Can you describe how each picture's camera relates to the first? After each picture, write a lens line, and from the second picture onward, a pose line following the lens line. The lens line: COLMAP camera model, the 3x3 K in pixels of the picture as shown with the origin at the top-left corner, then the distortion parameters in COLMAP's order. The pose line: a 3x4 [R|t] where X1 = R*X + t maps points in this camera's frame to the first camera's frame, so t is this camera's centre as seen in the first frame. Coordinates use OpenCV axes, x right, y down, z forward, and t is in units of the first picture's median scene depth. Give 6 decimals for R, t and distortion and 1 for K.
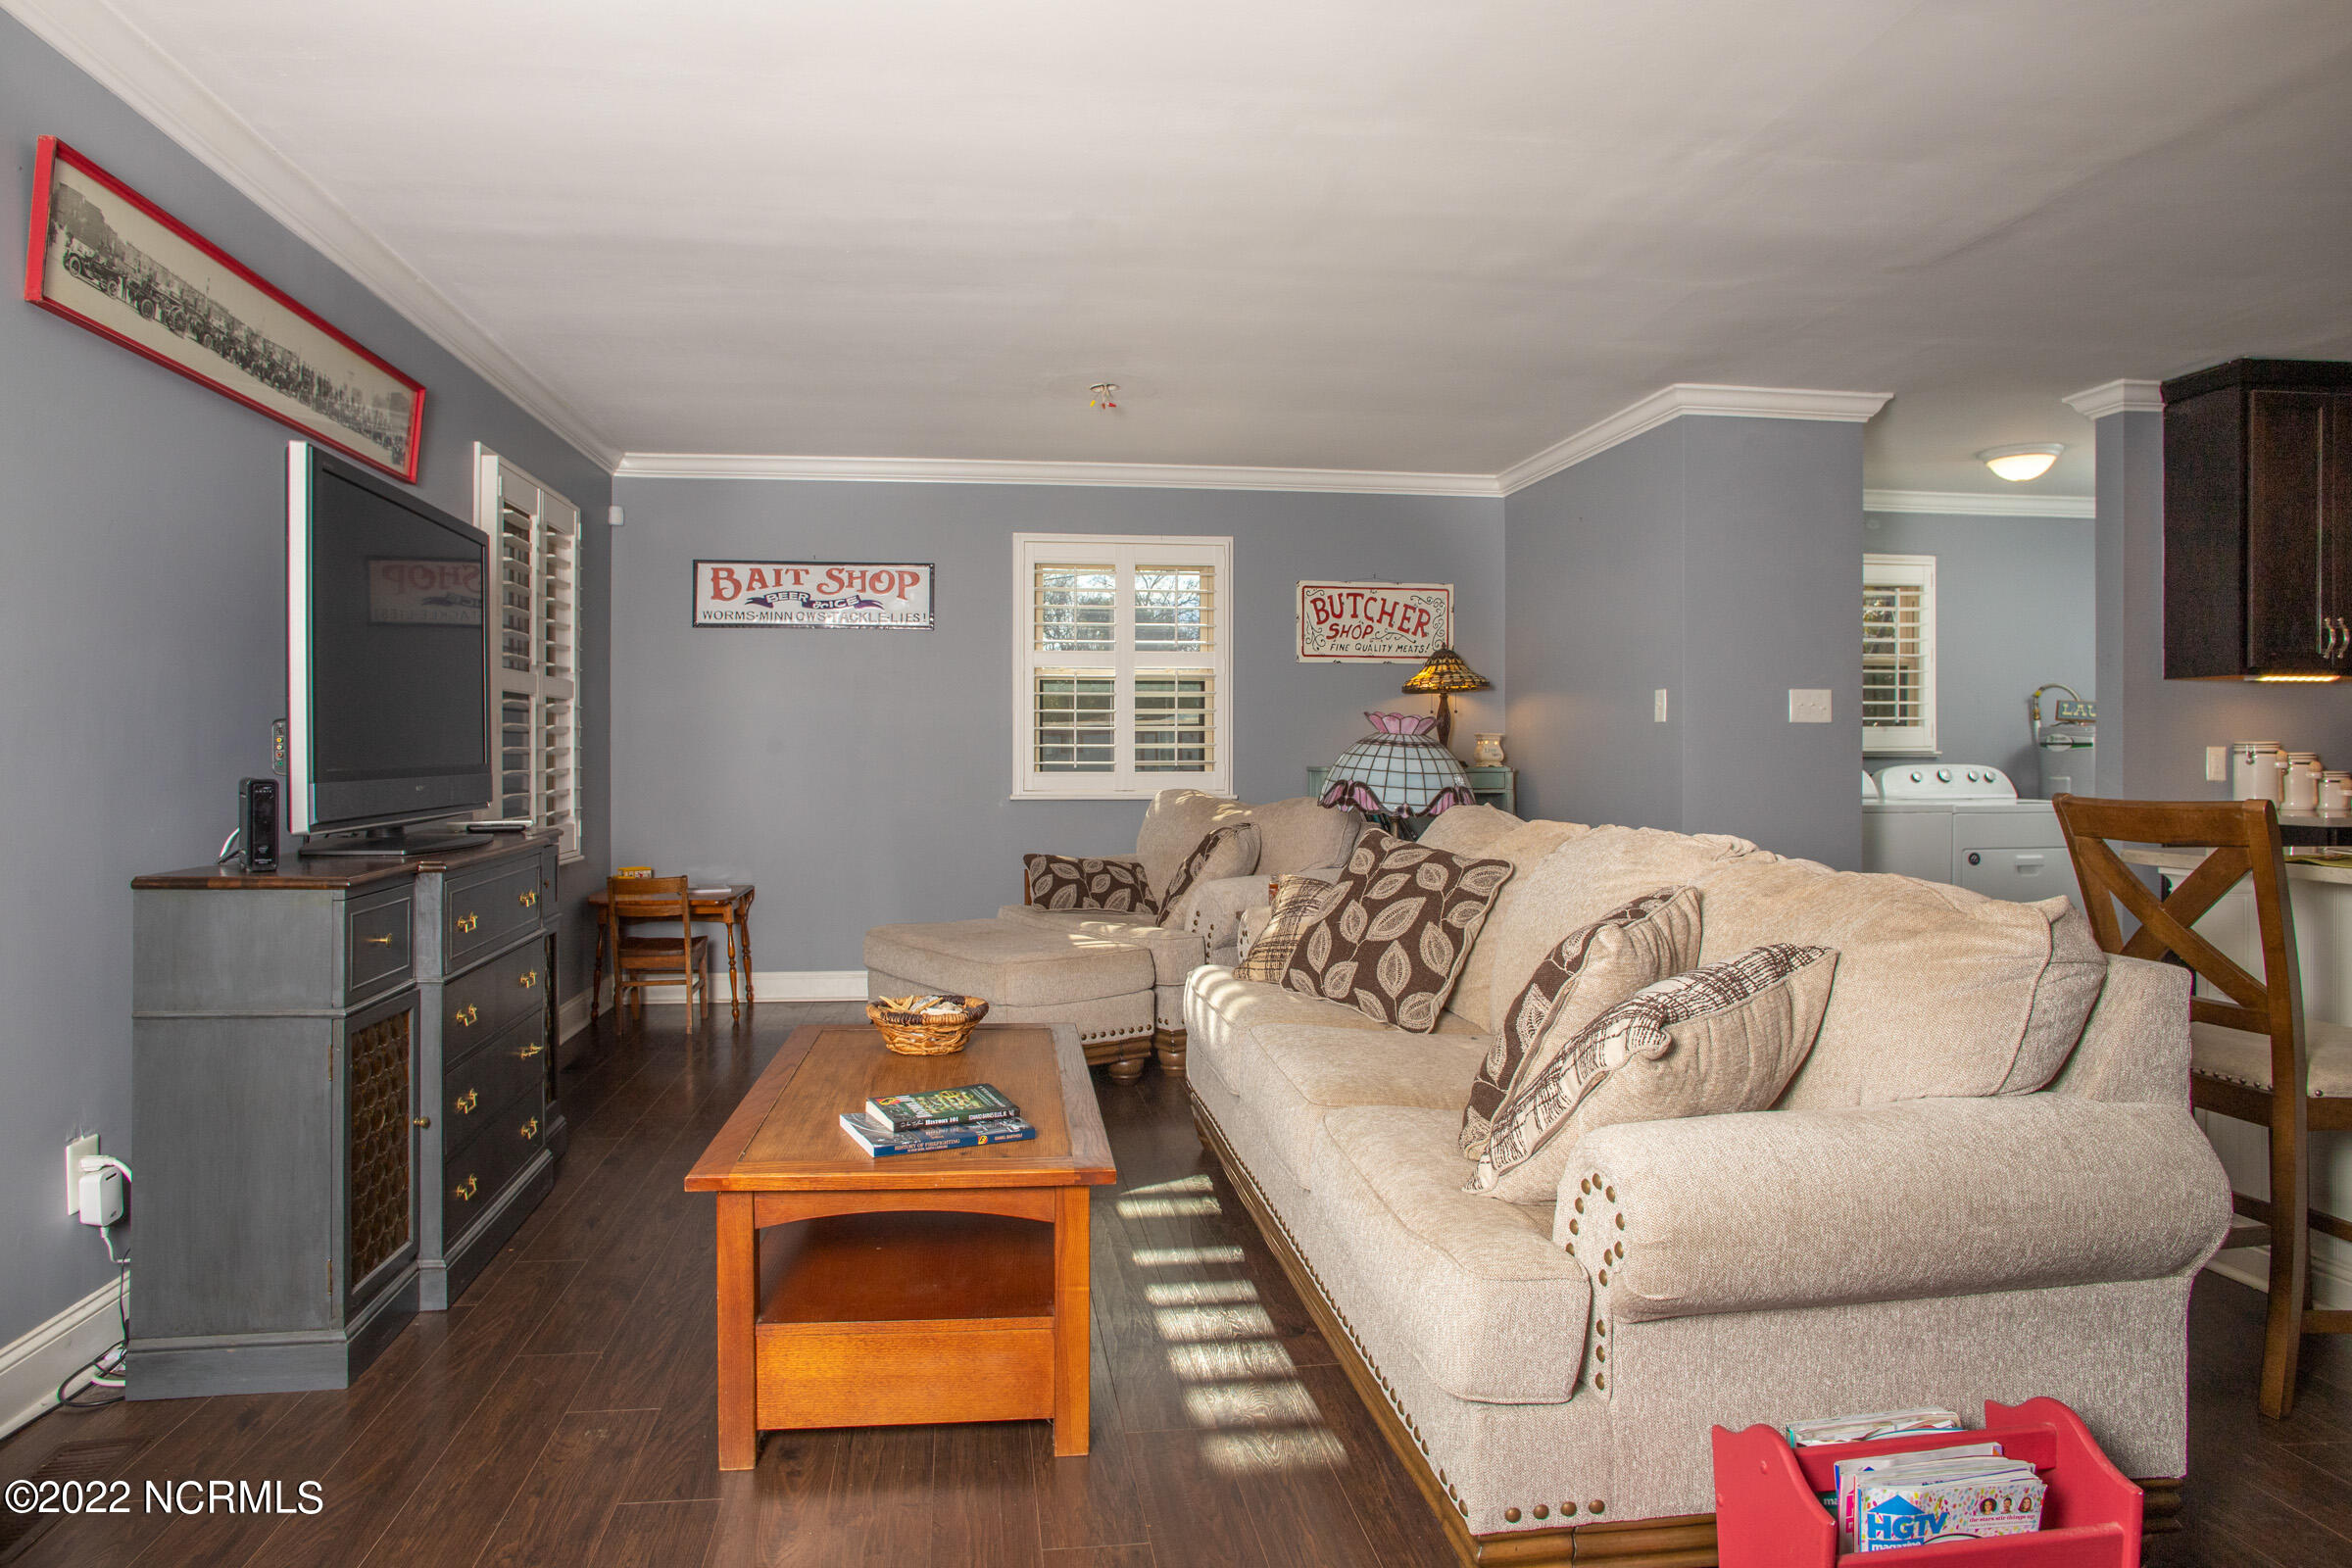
lens RADIAL K [[1384.1, 0, 1157.5], [0, 1384.1, 779.9], [0, 0, 1]] dist [-0.044306, 0.025135]
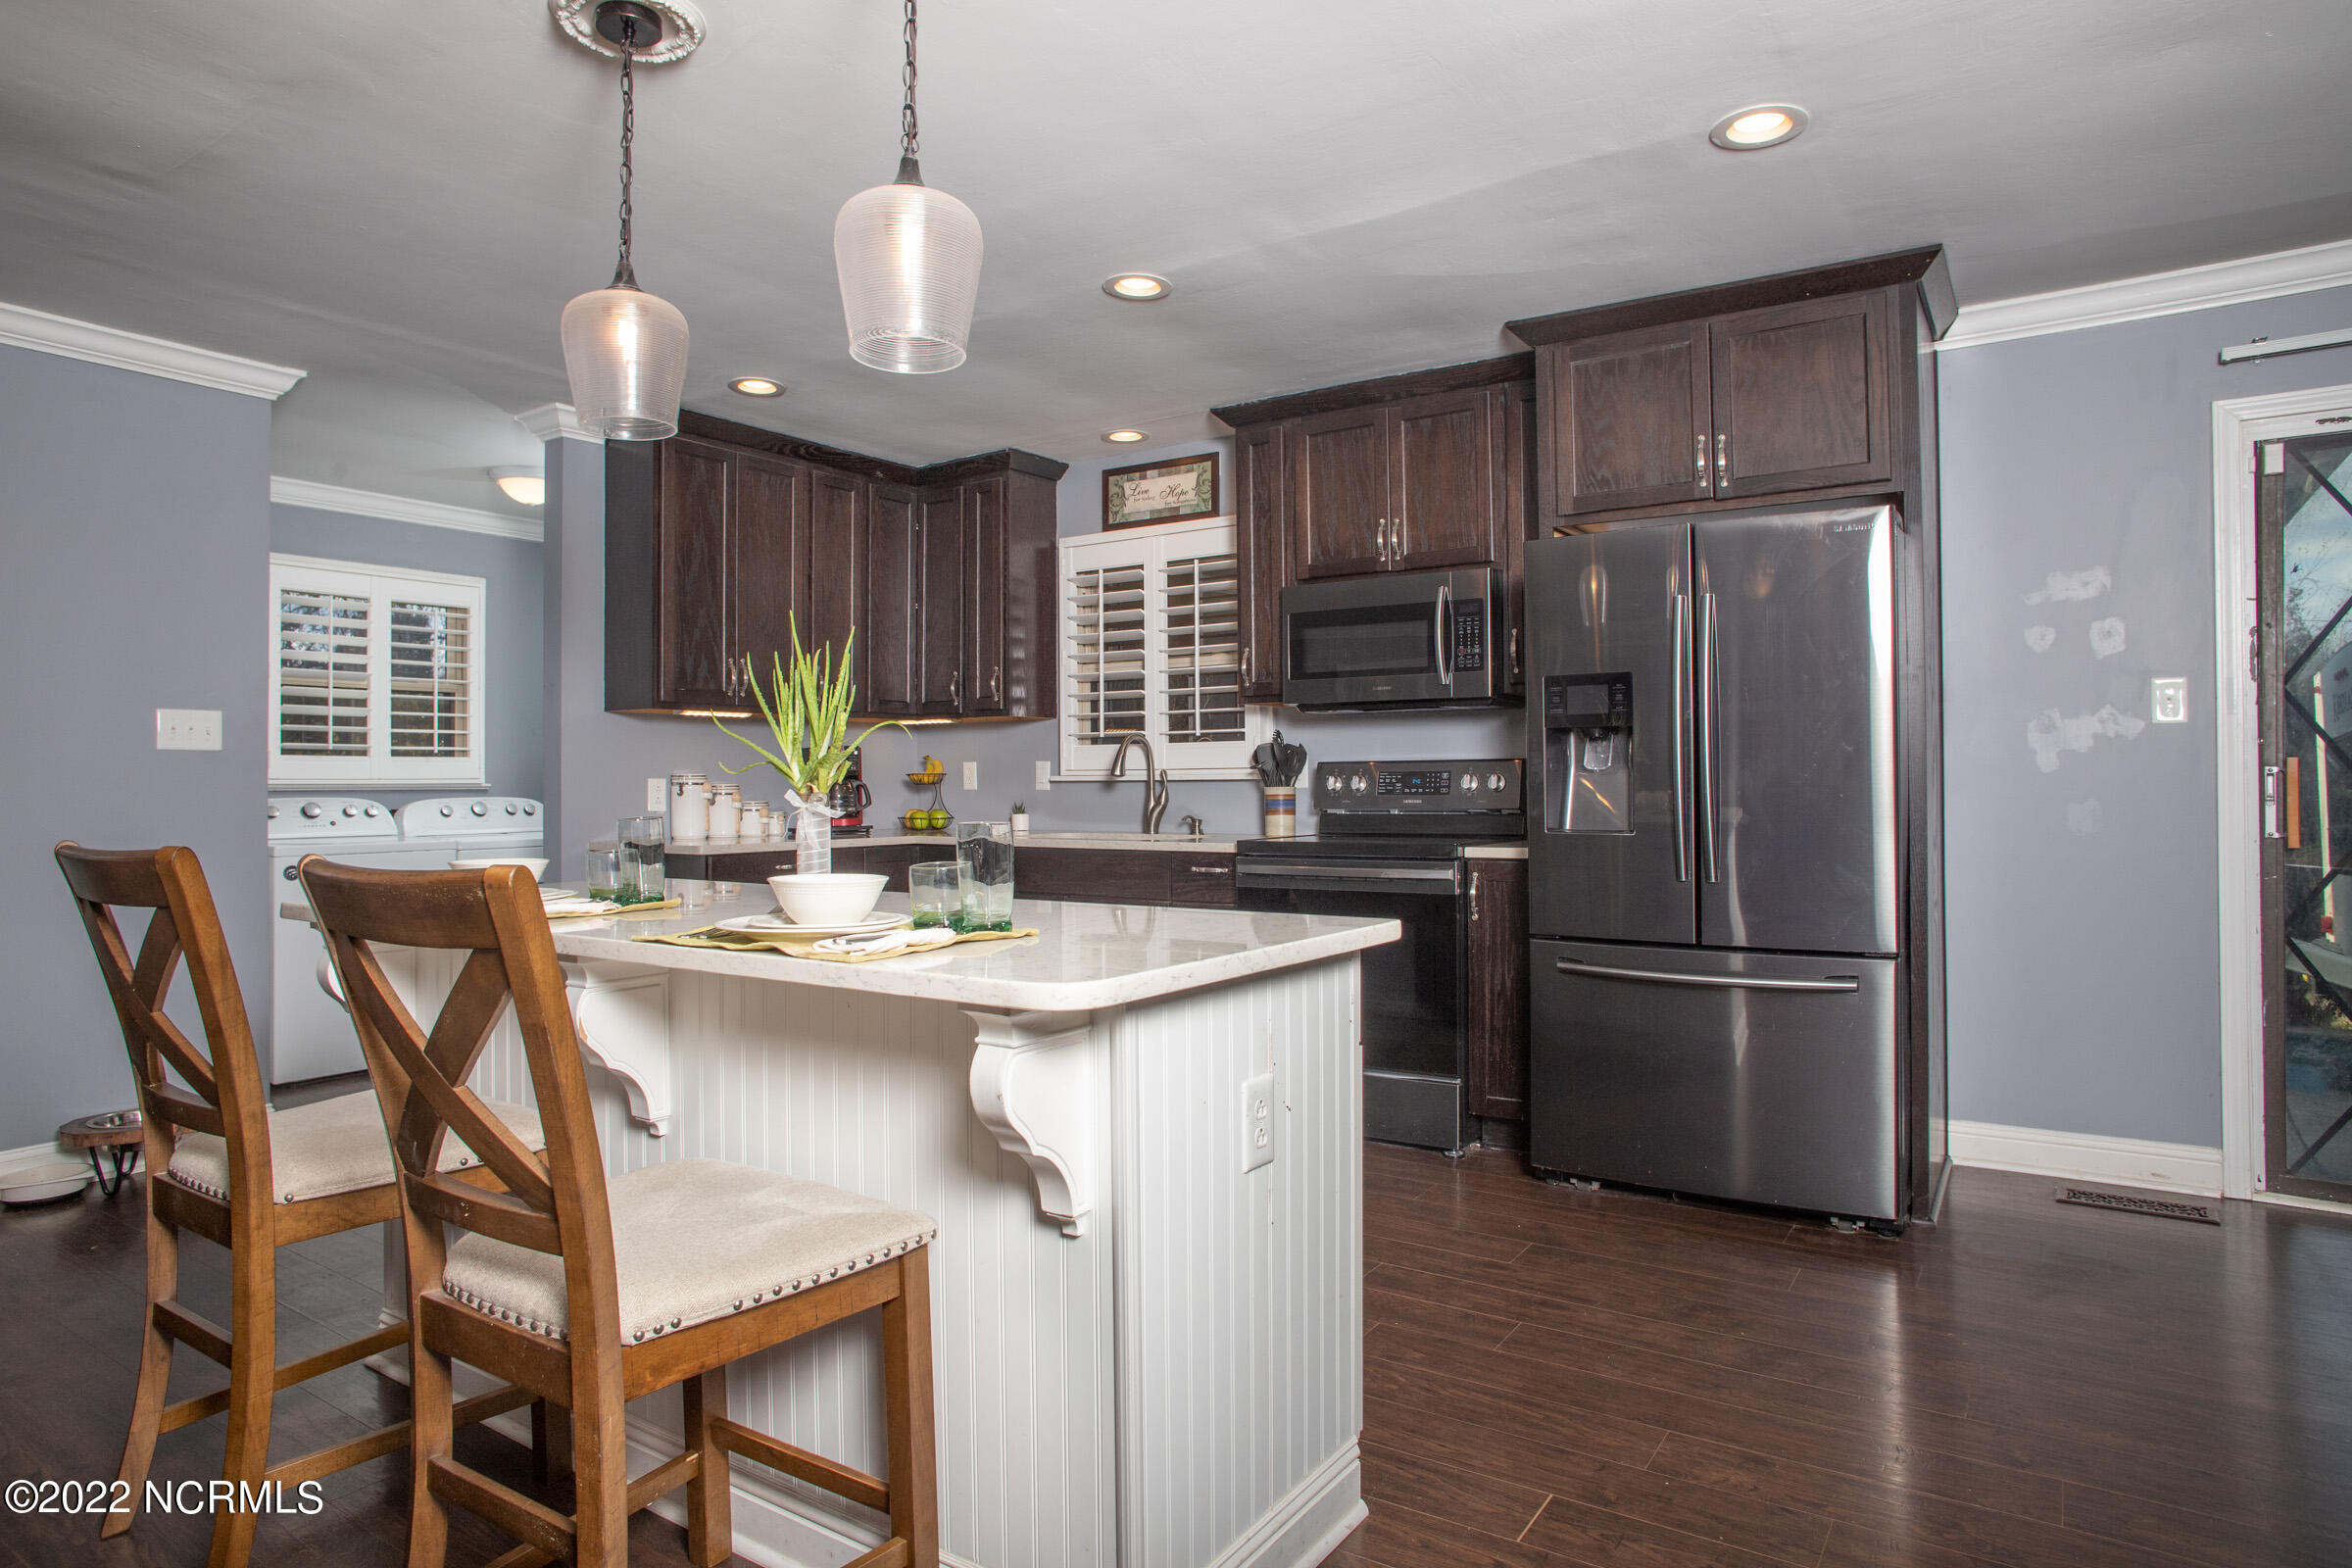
lens RADIAL K [[1384.1, 0, 1176.7], [0, 1384.1, 767.4], [0, 0, 1]] dist [-0.044306, 0.025135]
pose [[0.657193, 0.004309, 0.753710, 0.201418], [0.019586, 0.999548, -0.022793, -0.001295], [-0.753468, 0.029741, 0.656811, 0.018010]]
